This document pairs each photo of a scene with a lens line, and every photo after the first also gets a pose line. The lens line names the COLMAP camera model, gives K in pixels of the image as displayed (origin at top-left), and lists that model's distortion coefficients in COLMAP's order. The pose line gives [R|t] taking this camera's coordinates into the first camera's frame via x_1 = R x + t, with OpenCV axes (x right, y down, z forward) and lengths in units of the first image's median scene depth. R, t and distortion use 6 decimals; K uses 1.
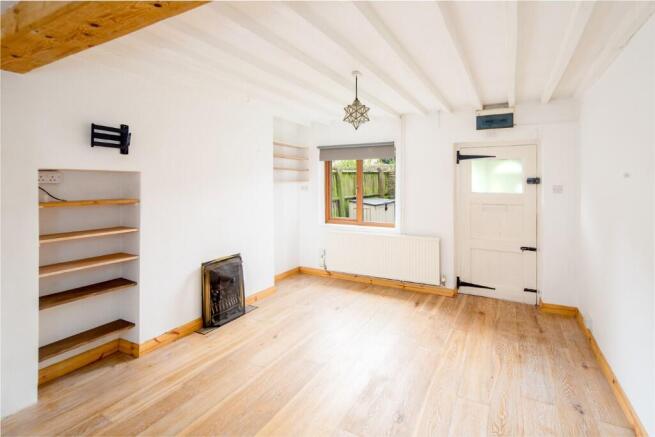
lens RADIAL K [[319.4, 0, 339.7], [0, 319.4, 200.9], [0, 0, 1]] dist [0.000604, -0.000403]
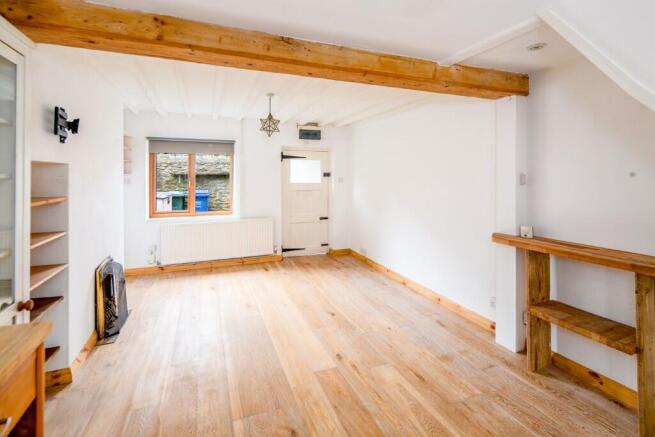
lens RADIAL K [[327.1, 0, 341.2], [0, 327.1, 207.2], [0, 0, 1]] dist [-0.002161, -0.001406]
pose [[0.633442, -0.075169, 0.770130, -0.577151], [0.041277, 0.997136, 0.063375, -0.001317], [-0.772688, -0.008356, 0.634730, -0.077485]]
